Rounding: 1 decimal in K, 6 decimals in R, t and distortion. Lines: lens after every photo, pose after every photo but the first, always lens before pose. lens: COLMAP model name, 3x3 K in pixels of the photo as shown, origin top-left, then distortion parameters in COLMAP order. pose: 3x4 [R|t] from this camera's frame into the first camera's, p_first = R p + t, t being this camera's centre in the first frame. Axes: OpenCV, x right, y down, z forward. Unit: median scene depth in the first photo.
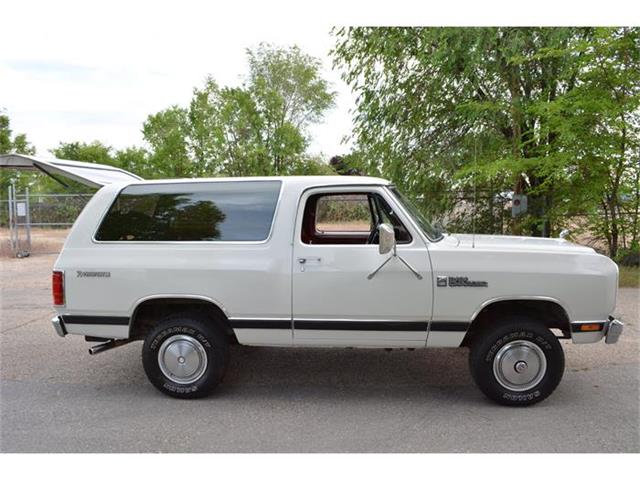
lens RADIAL K [[512.1, 0, 317.1], [0, 512.1, 238.3], [0, 0, 1]] dist [-0.081695, 0.014526]
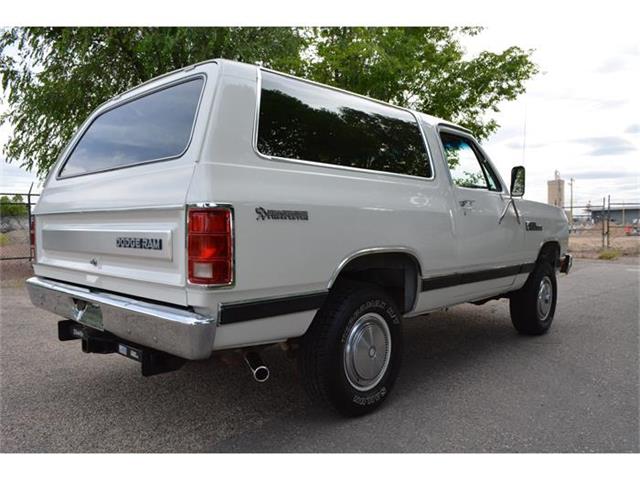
lens RADIAL K [[512.1, 0, 319.0], [0, 512.1, 240.5], [0, 0, 1]] dist [-0.081695, 0.014526]
pose [[0.608874, -0.013020, 0.793160, -0.822338], [0.049658, 0.998530, -0.021729, 0.109122], [-0.791711, 0.052617, 0.608626, 0.649518]]
